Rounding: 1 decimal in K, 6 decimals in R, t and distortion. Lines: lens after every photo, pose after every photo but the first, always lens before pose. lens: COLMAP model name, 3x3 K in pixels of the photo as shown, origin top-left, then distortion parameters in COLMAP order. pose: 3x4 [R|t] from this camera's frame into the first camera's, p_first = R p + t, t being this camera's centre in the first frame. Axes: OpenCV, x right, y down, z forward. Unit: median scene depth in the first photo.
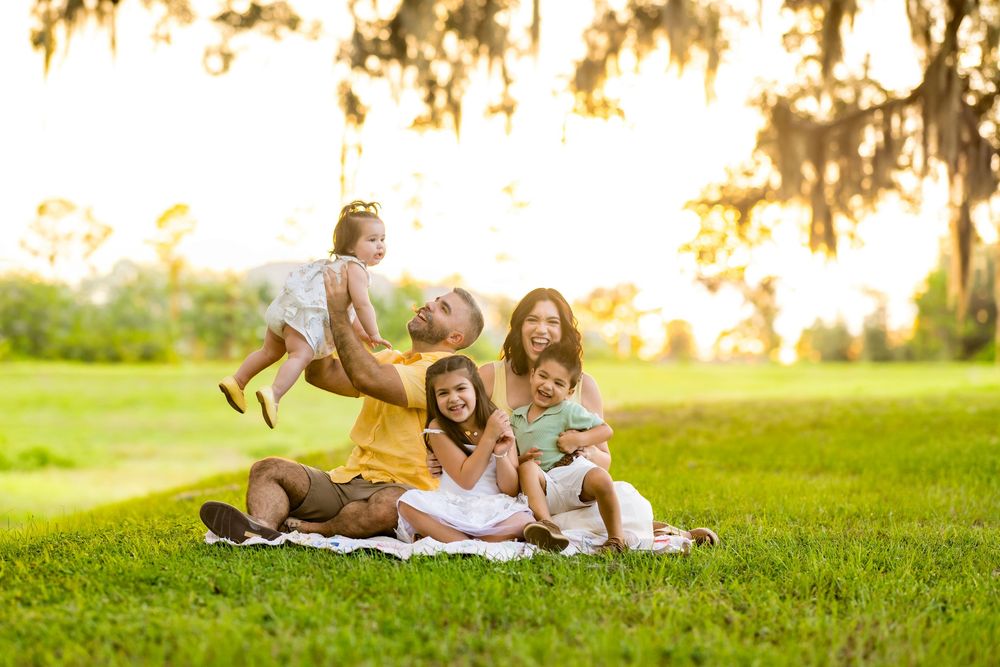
lens RADIAL K [[2553.8, 0, 500.0], [0, 2553.8, 333.5], [0, 0, 1]] dist [-0.075826, -0.240043]
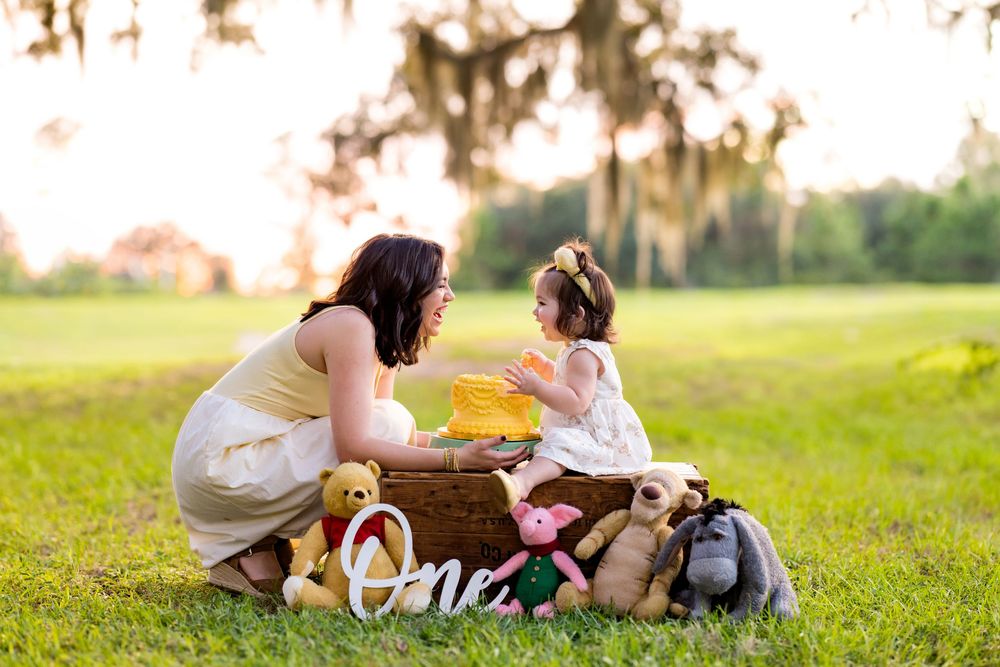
lens RADIAL K [[2395.7, 0, 500.0], [0, 2395.7, 333.5], [0, 0, 1]] dist [-0.053720, 0.079713]
pose [[0.980589, -0.013085, 0.195640, -0.038372], [0.007564, 0.999552, 0.028943, -0.002154], [-0.195931, -0.026901, 0.980249, 0.106815]]
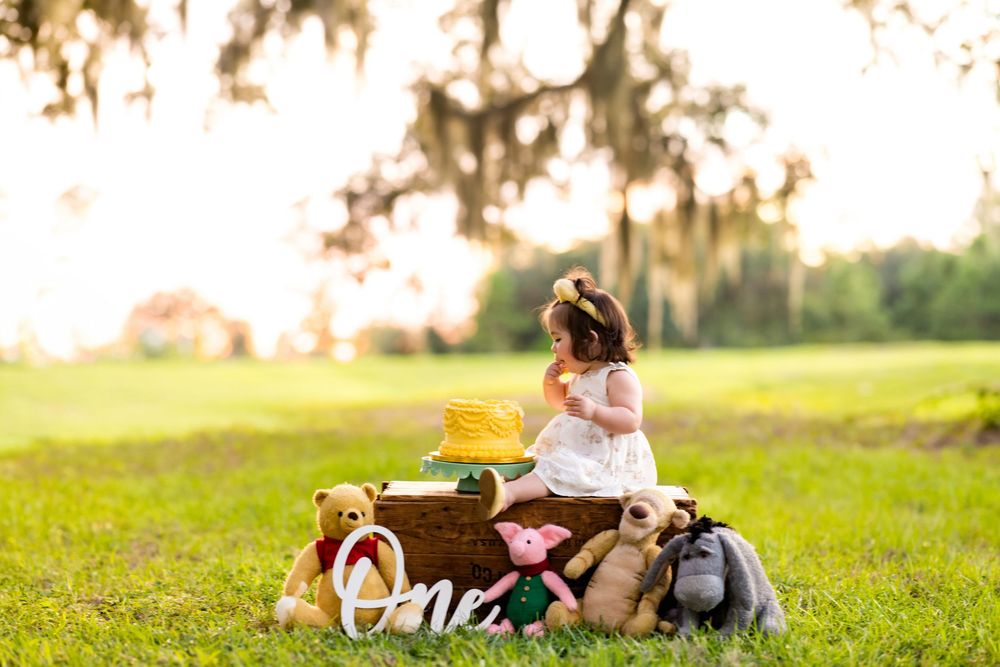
lens RADIAL K [[2395.7, 0, 500.0], [0, 2395.7, 333.5], [0, 0, 1]] dist [-0.053720, 0.079713]
pose [[0.982062, -0.015720, 0.187900, -0.036485], [0.015686, 0.999876, 0.001664, 0.001221], [-0.187903, 0.001313, 0.982187, 0.103529]]
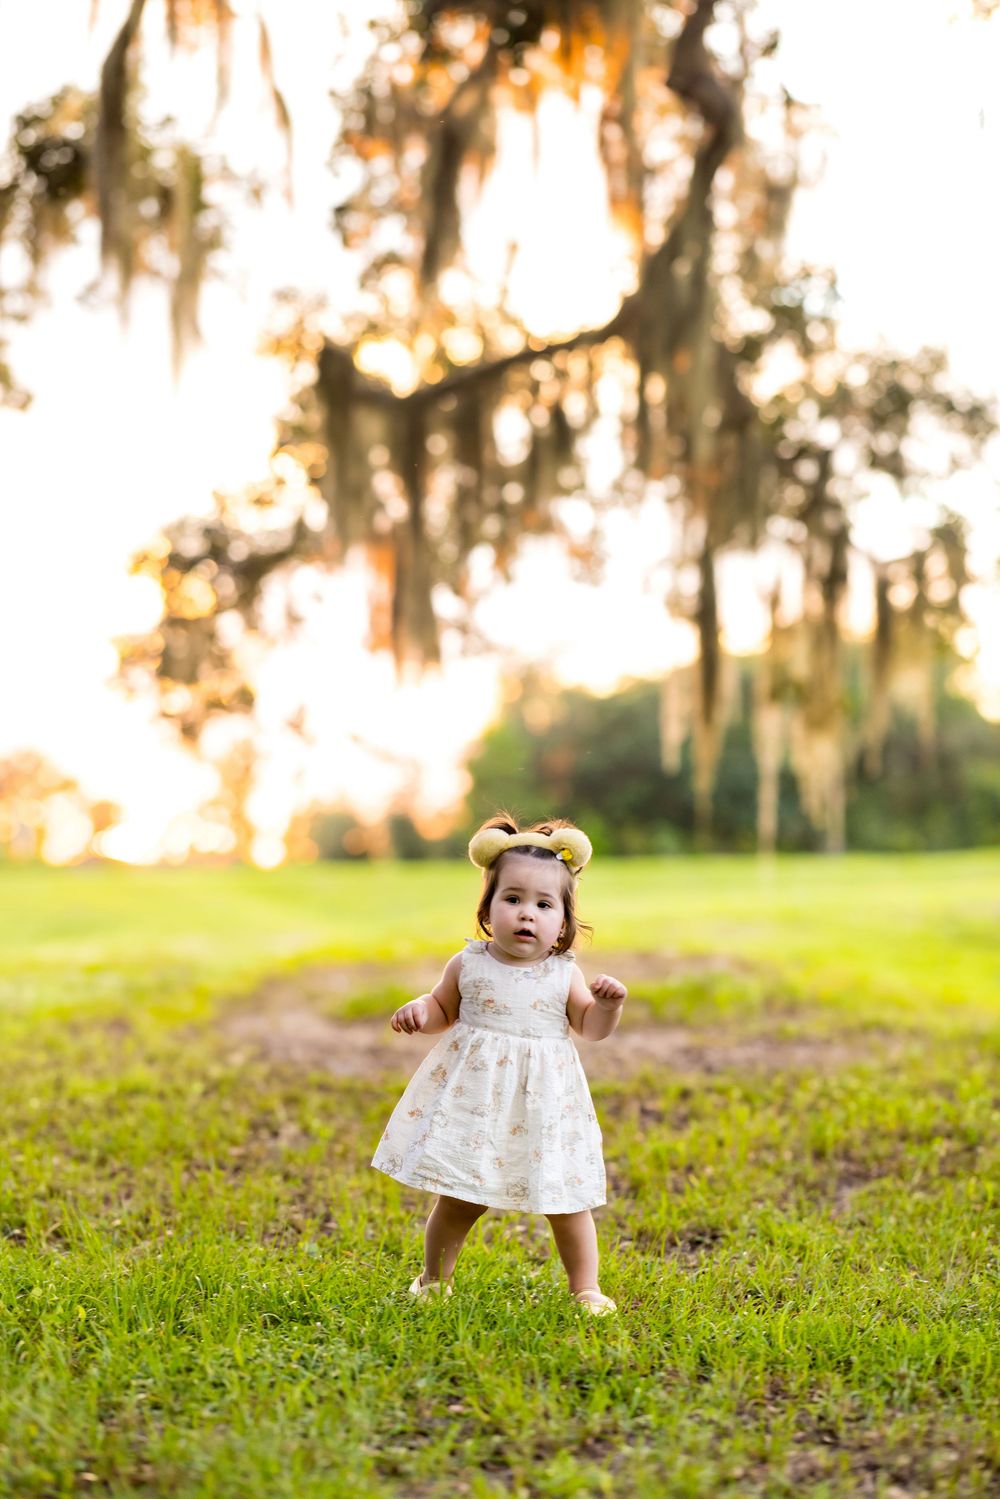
lens RADIAL K [[3482.4, 0, 500.0], [0, 3482.4, 749.5], [0, 0, 1]] dist [0.000421, 0.058374]
pose [[0.983174, -0.007490, 0.182517, 0.019440], [0.011121, 0.999760, -0.018879, -0.001339], [-0.182332, 0.020591, 0.983021, 0.334550]]
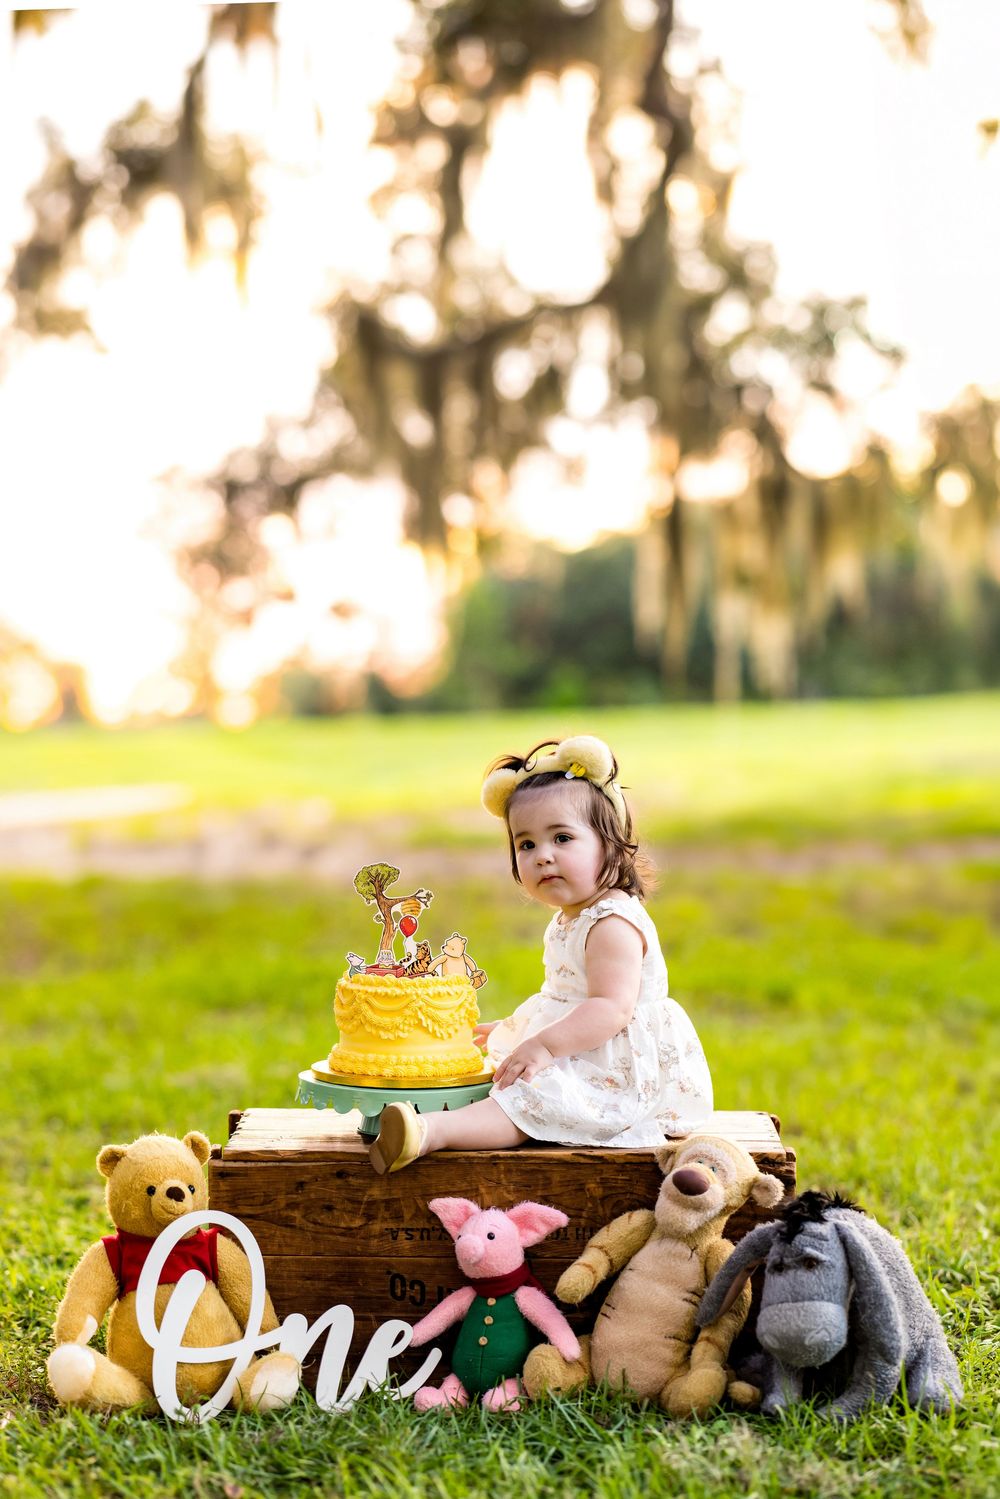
lens RADIAL K [[3757.7, 0, 453.9], [0, 3757.7, 749.5], [0, 0, 1]] dist [-0.044214, -0.123904]
pose [[0.983236, -0.033644, 0.179208, -0.028886], [0.030047, 0.999290, 0.022753, -0.007053], [-0.179846, -0.016987, 0.983548, 0.129782]]
